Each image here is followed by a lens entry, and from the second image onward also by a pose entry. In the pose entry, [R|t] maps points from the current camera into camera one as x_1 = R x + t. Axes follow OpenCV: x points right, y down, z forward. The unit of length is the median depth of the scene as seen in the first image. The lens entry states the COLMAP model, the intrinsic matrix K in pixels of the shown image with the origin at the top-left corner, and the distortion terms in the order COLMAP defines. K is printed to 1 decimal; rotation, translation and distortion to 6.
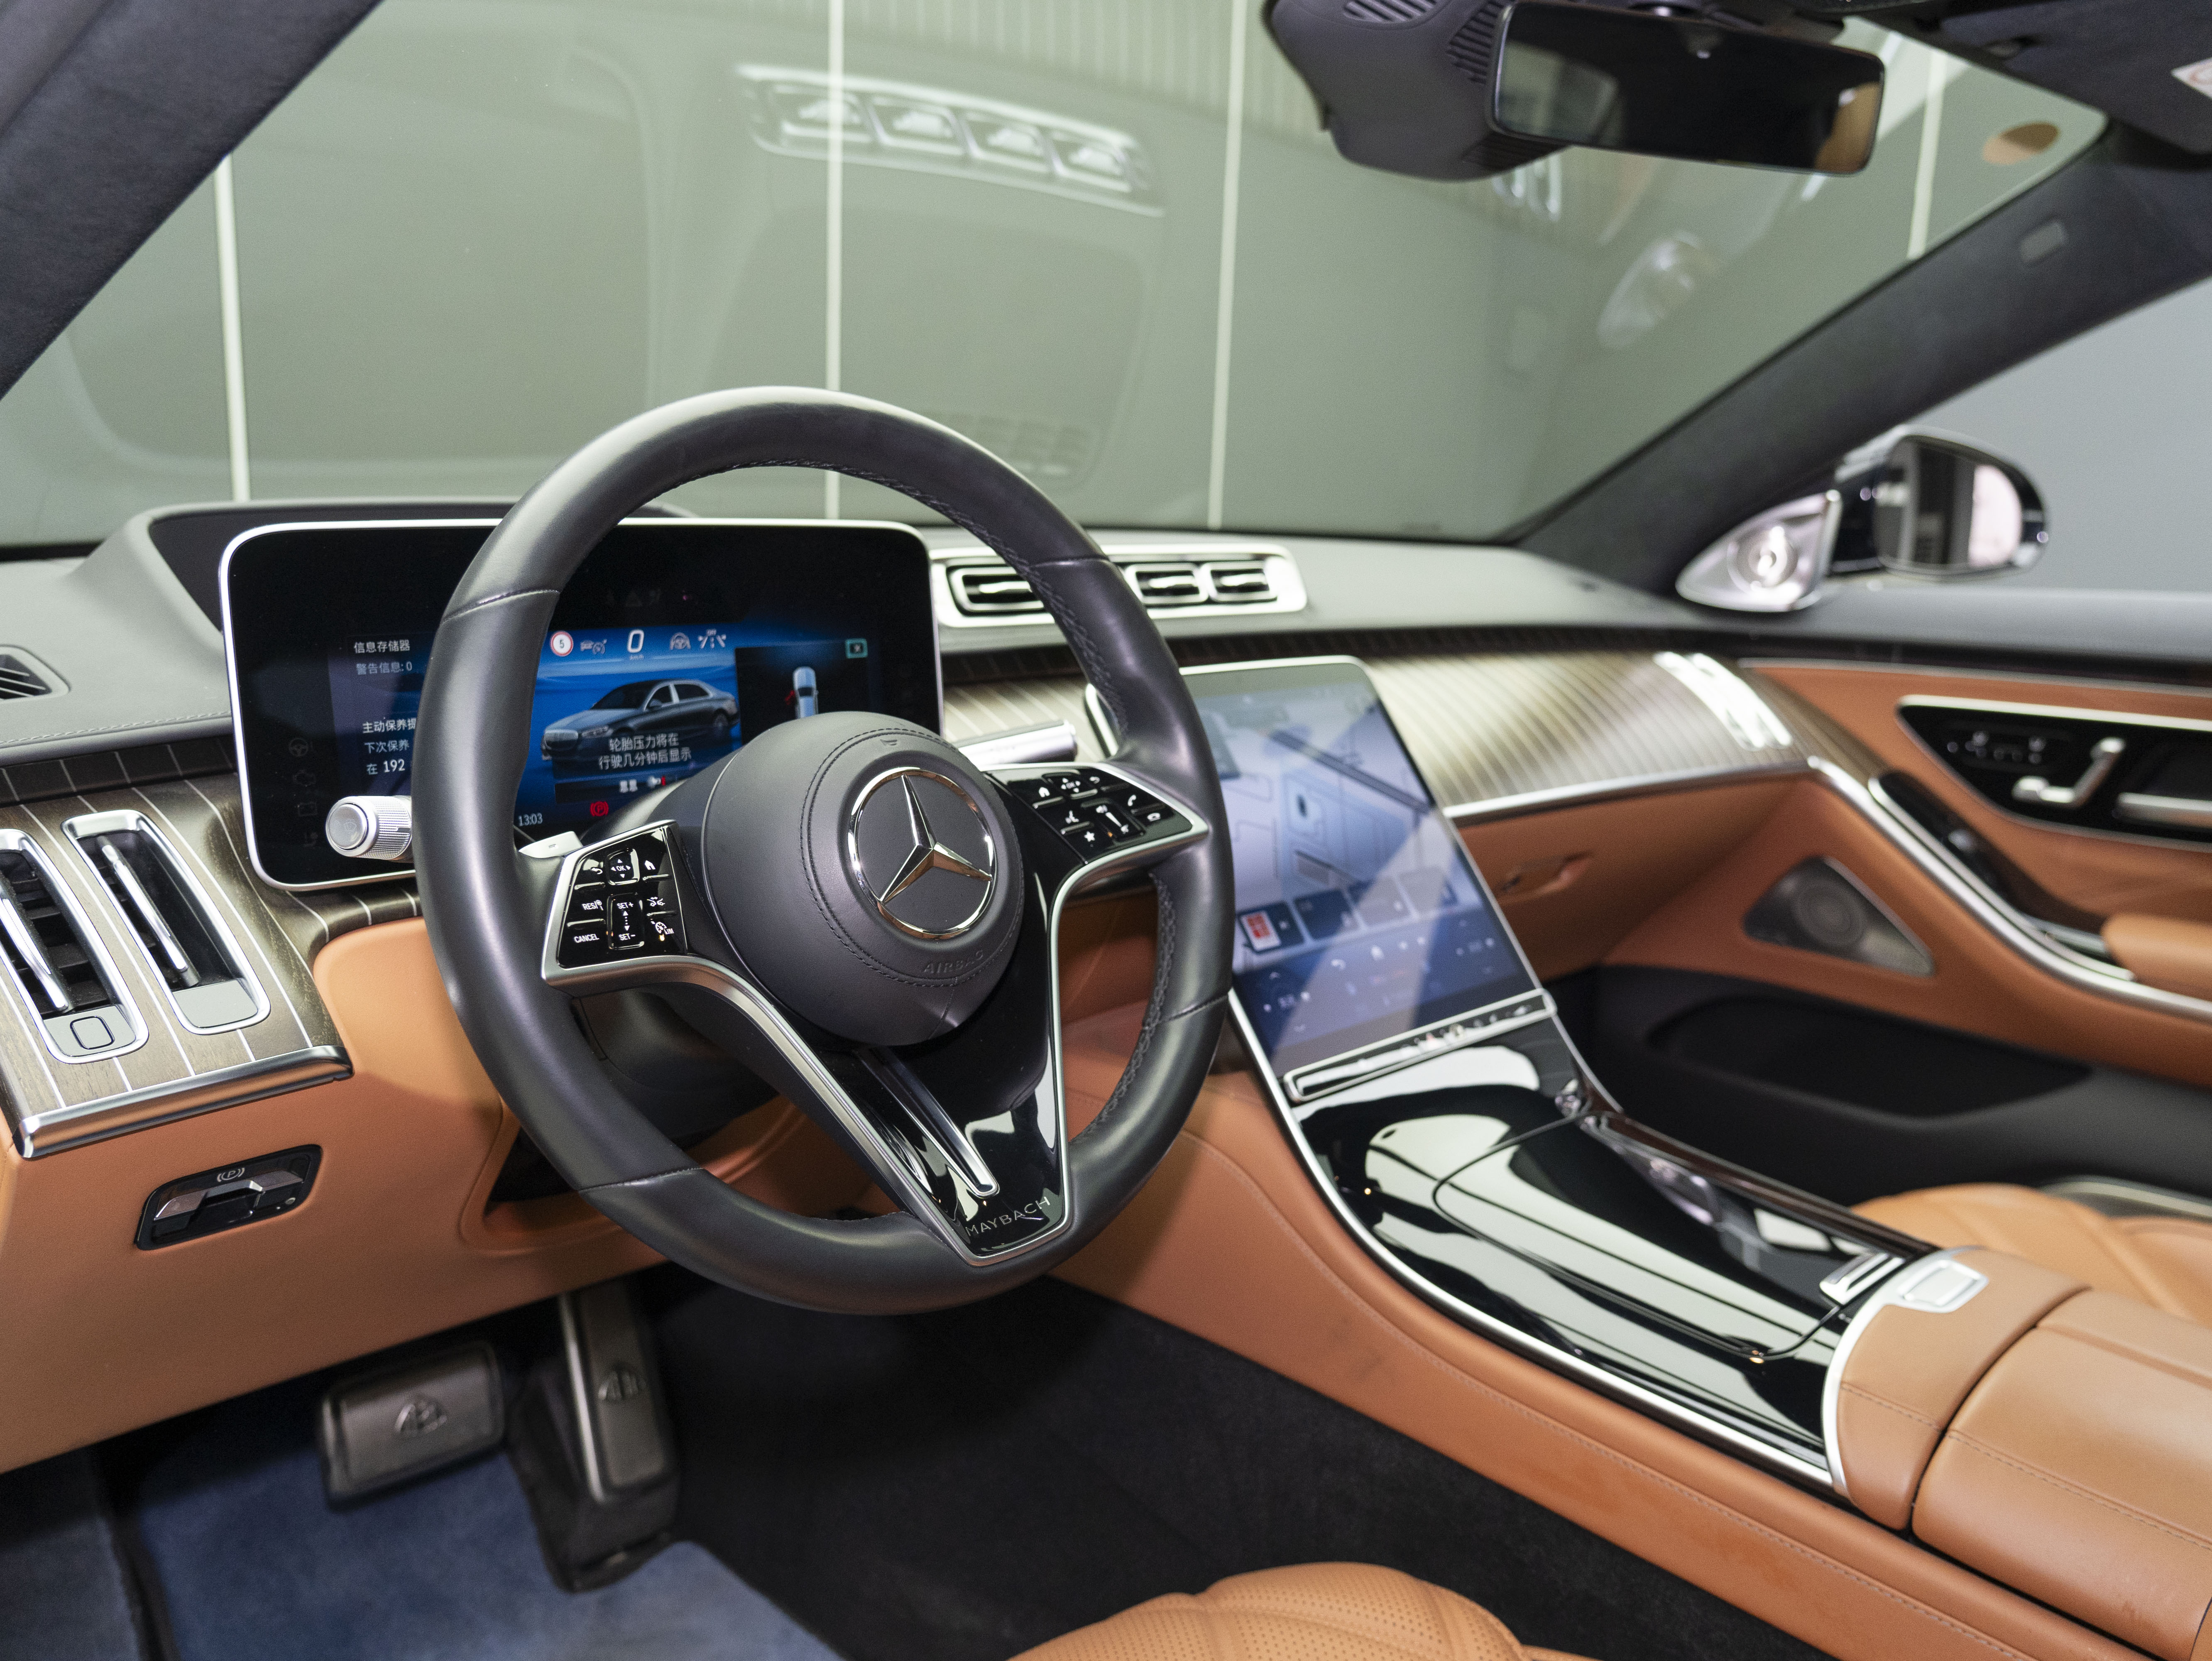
lens RADIAL K [[1765.8, 0, 1114.8], [0, 1765.8, 835.4], [0, 0, 1]] dist [0.000682, -0.001816]
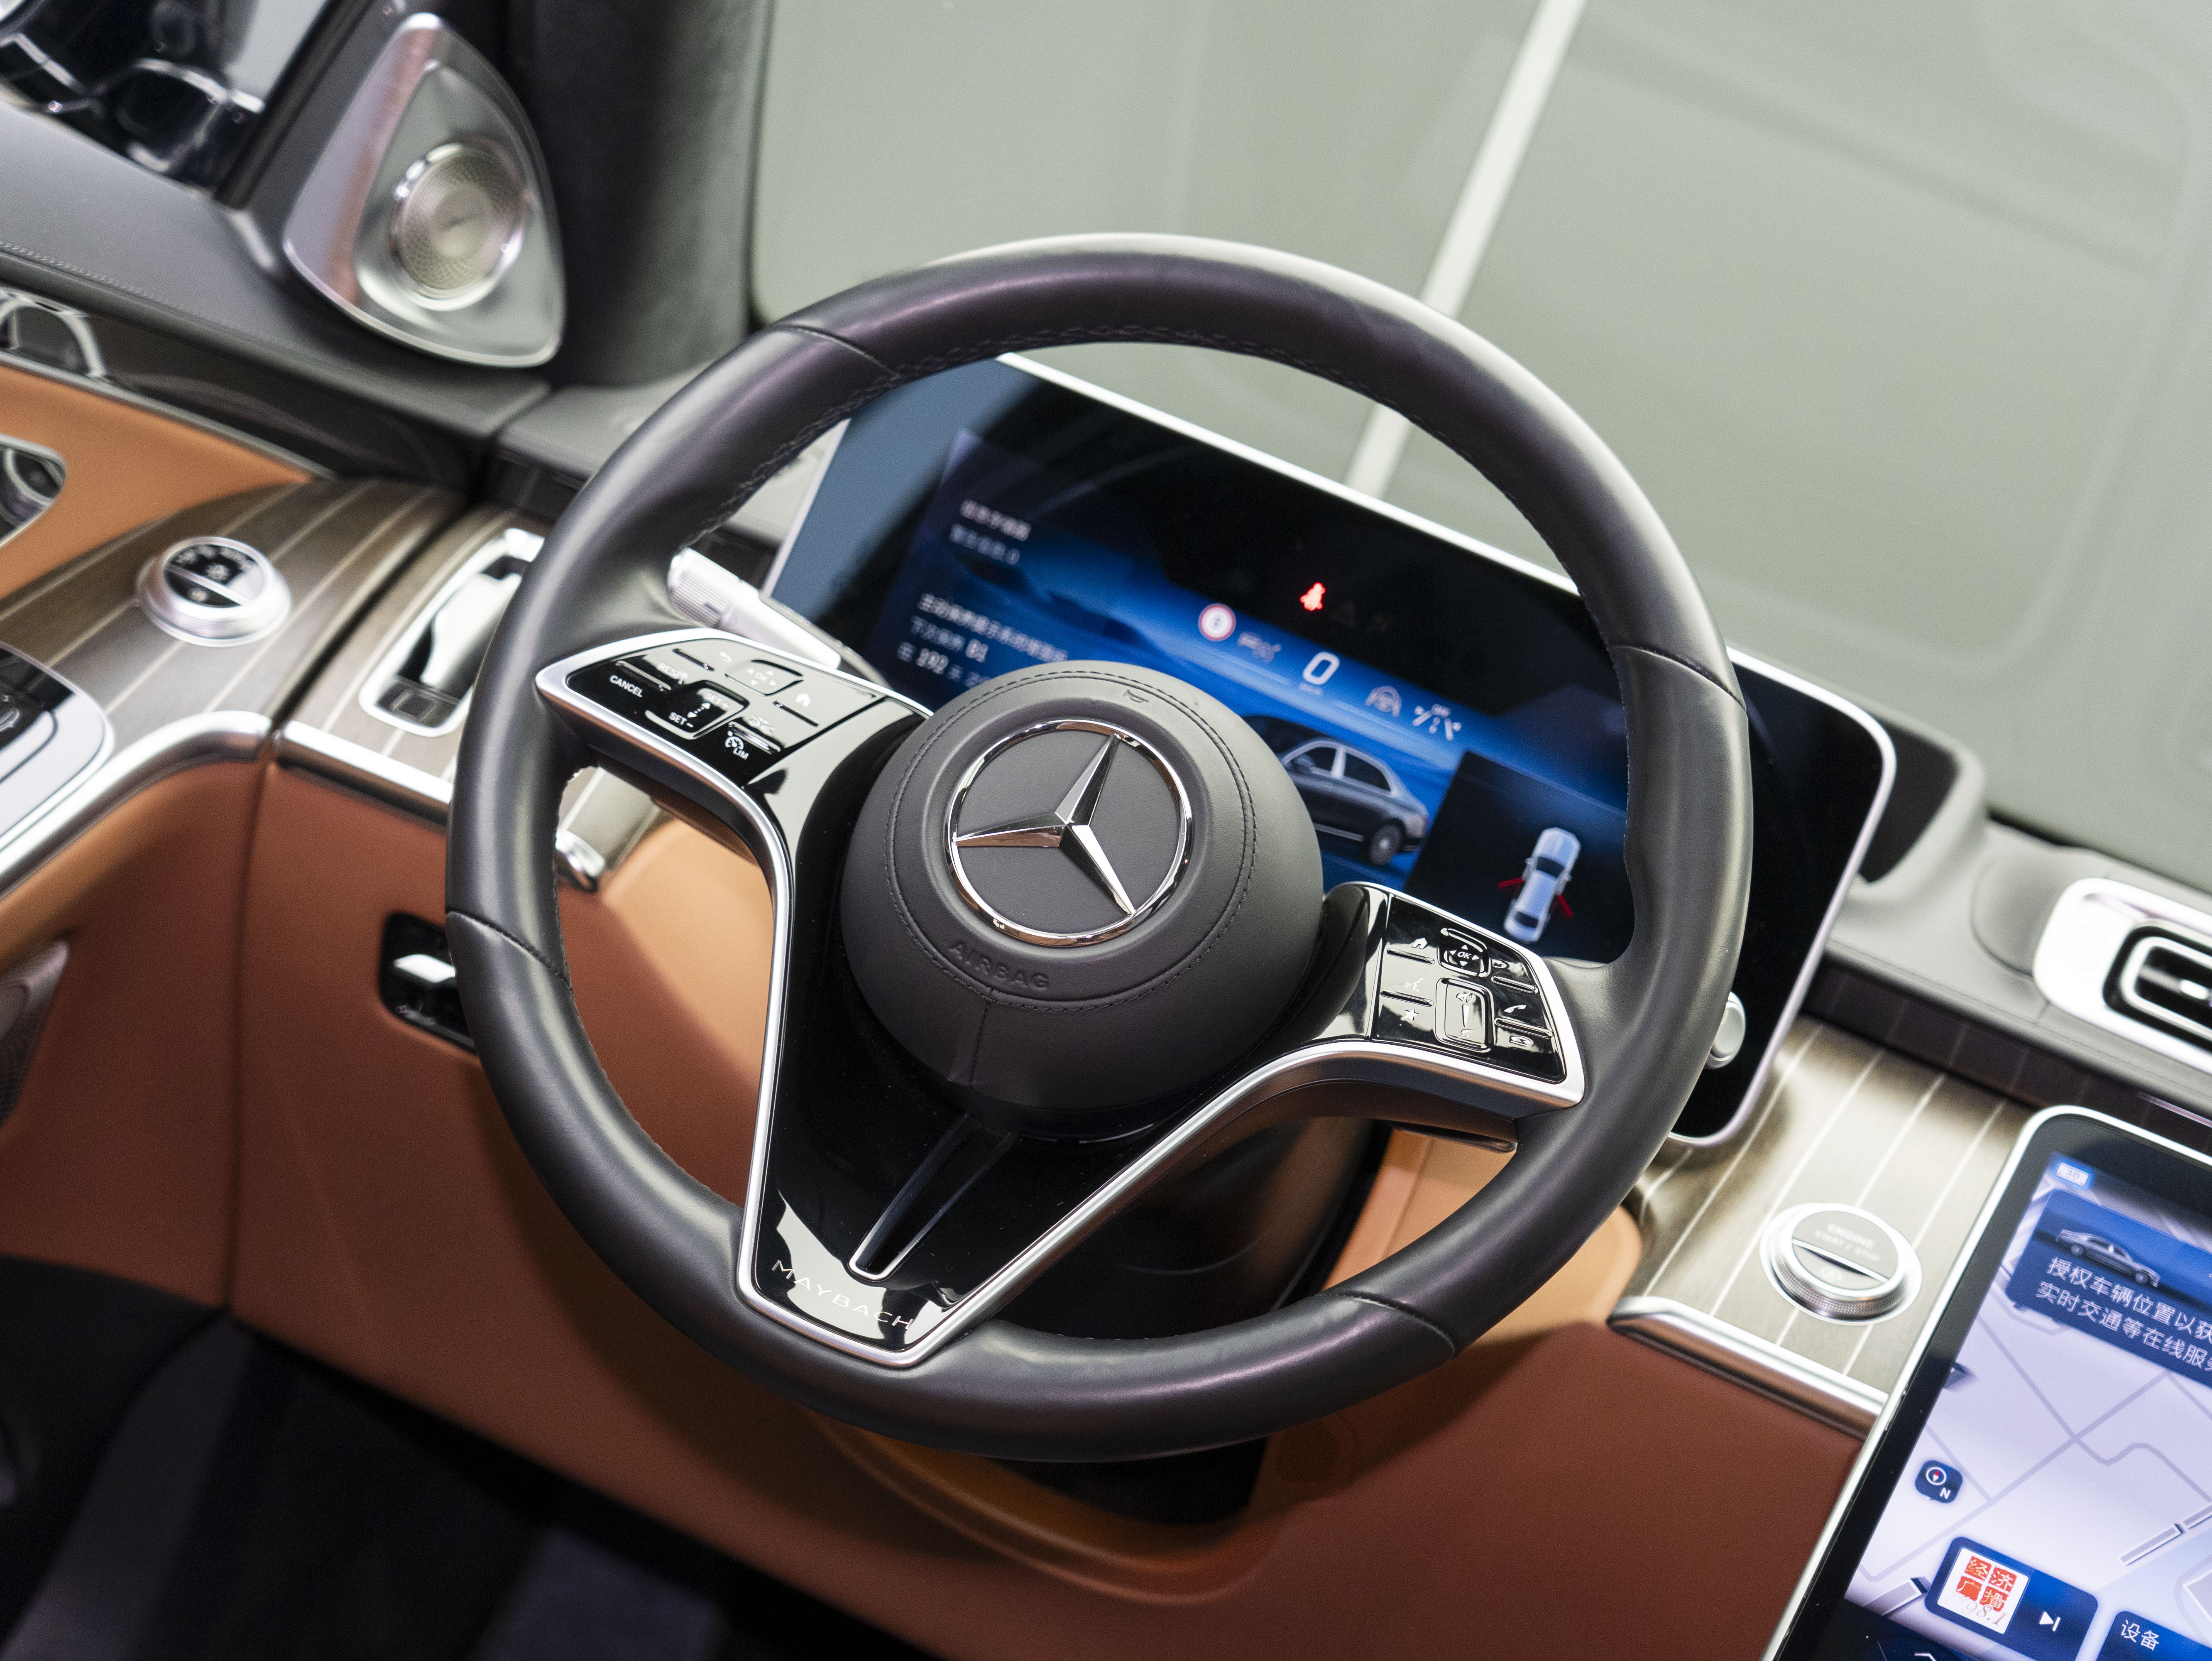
lens RADIAL K [[4986.8, 0, 1020.5], [0, 4986.8, 825.2], [0, 0, 1]] dist [0.031157, 0.000000]
pose [[0.470215, 0.242782, -0.848502, 1.279529], [-0.522126, 0.851645, -0.045666, 0.087482], [0.711536, 0.464497, 0.527219, -0.070950]]
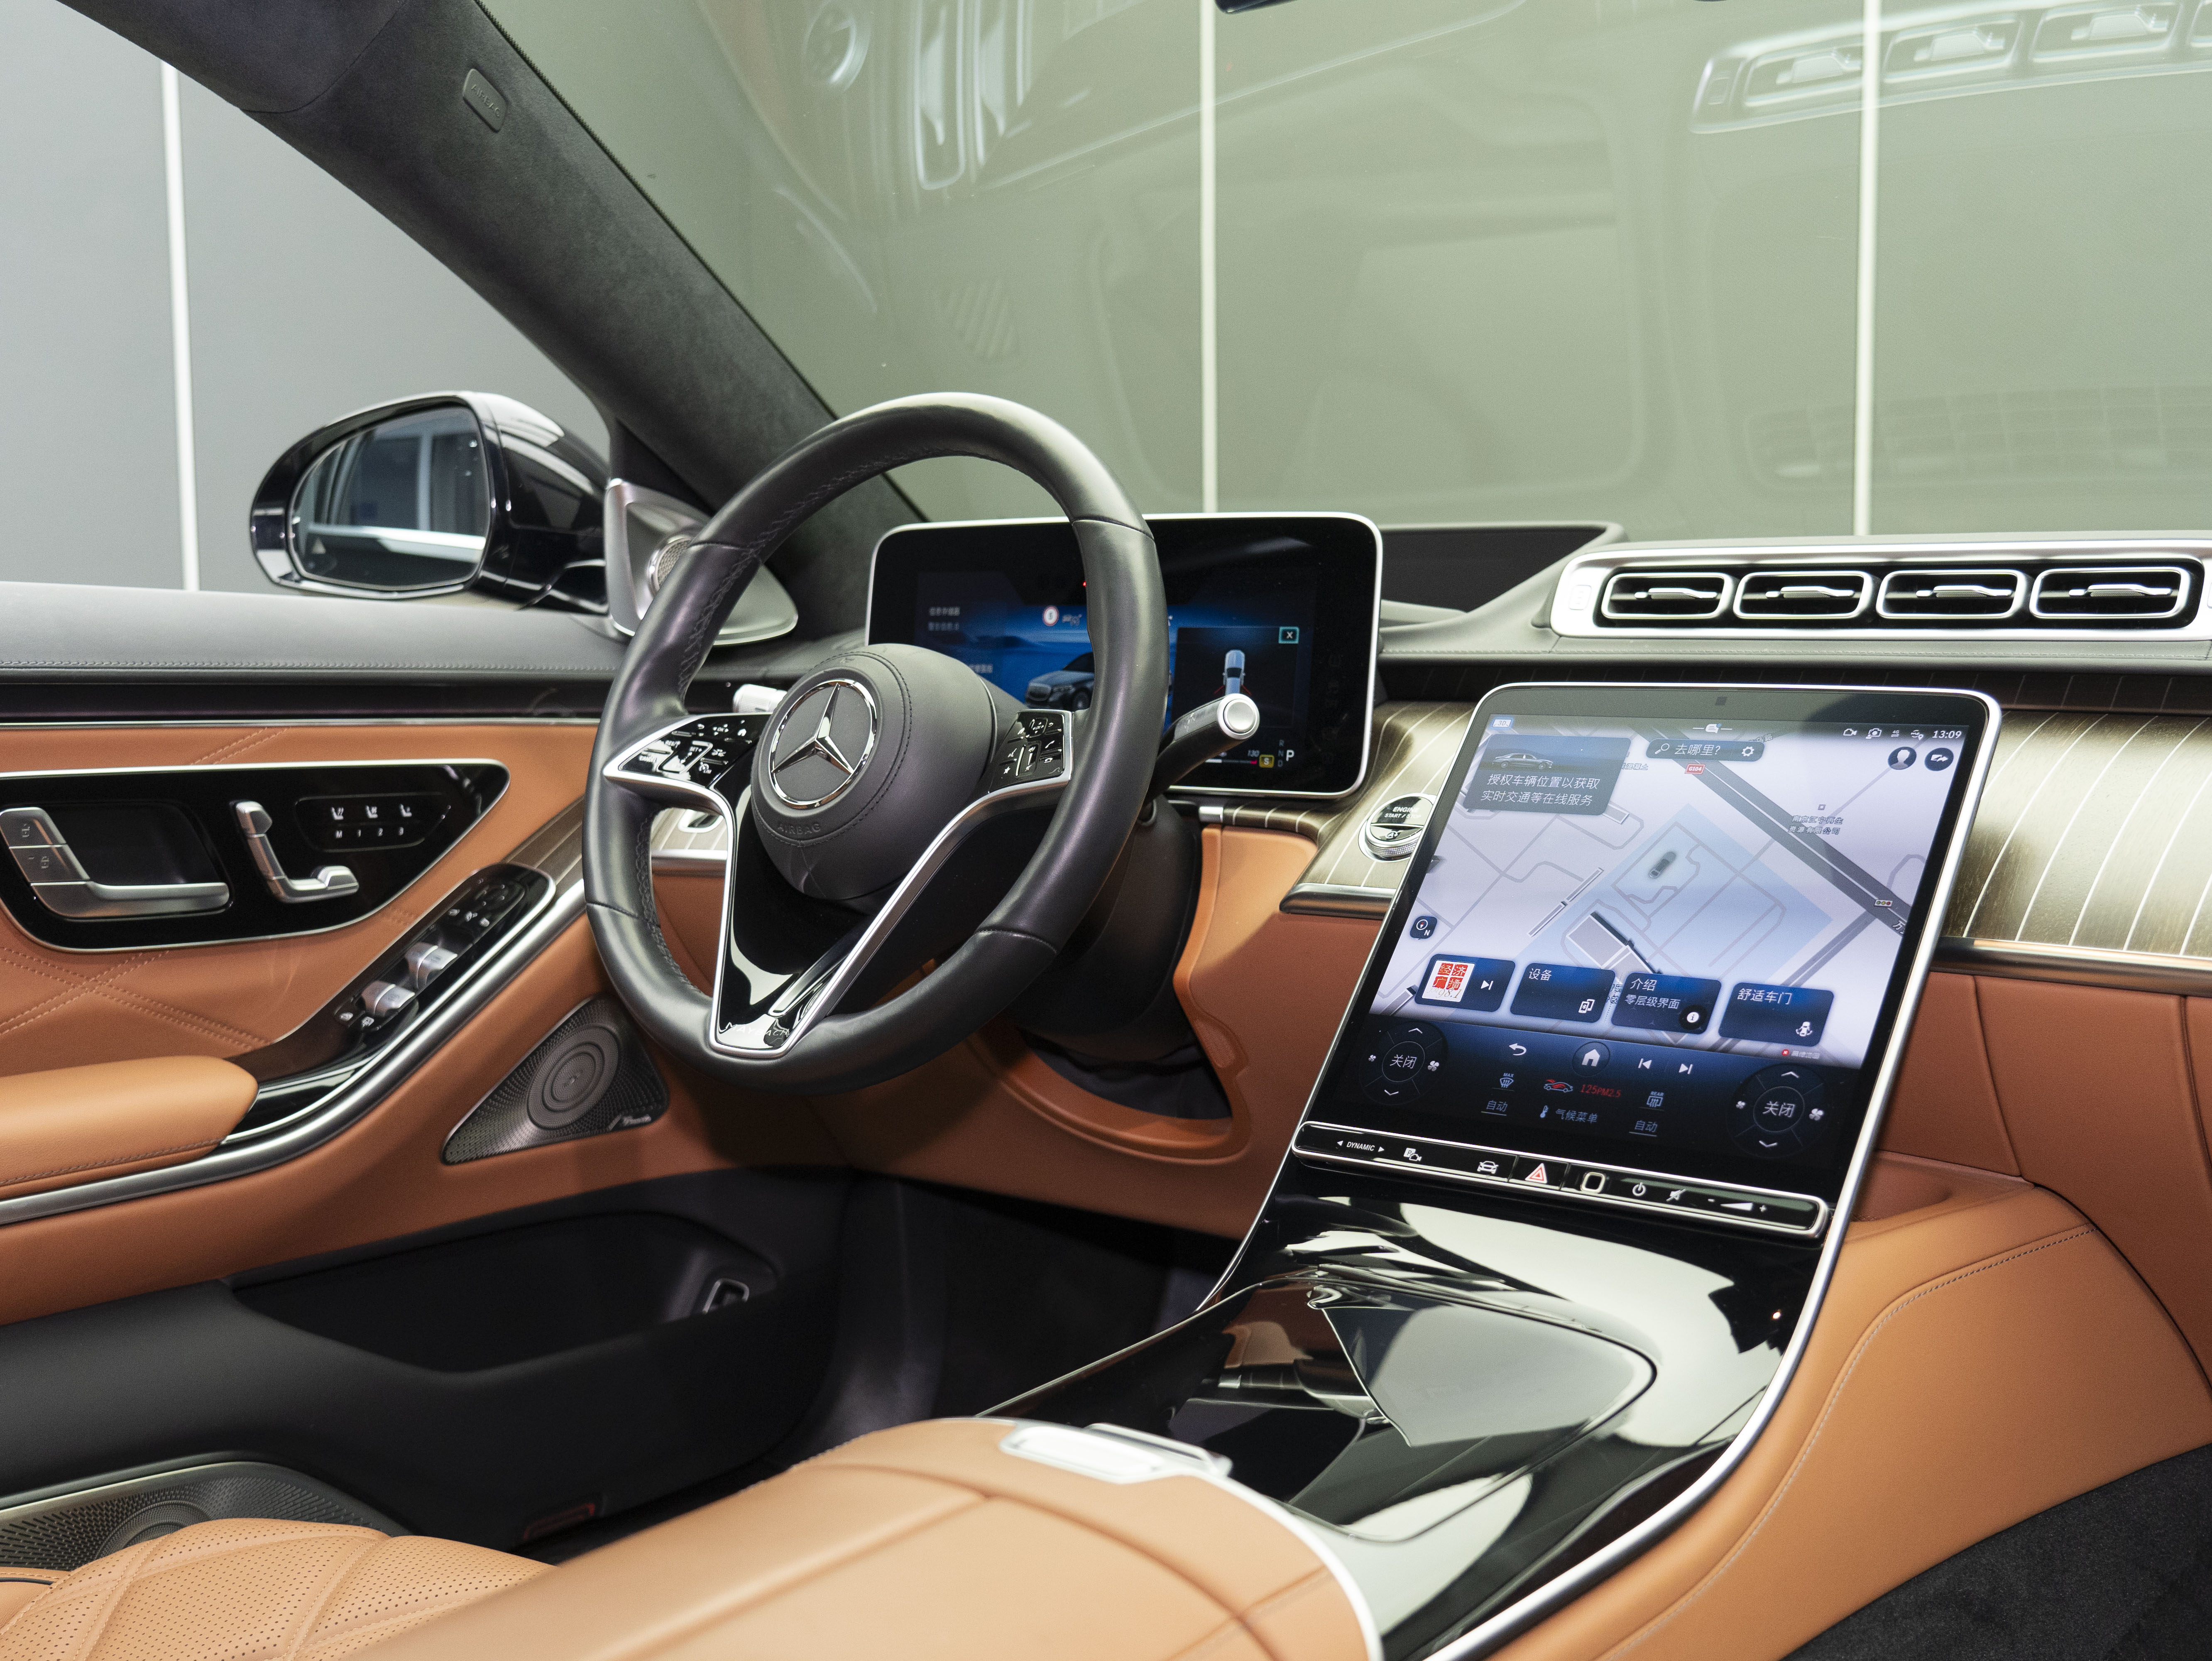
lens RADIAL K [[2573.8, 0, 1000.9], [0, 2573.8, 803.9], [0, 0, 1]] dist [-0.029652, 0.000000]
pose [[0.082605, 0.048911, -0.995381, 1.415939], [-0.195142, 0.980254, 0.031973, -0.027068], [0.977290, 0.191599, 0.090519, 0.769088]]
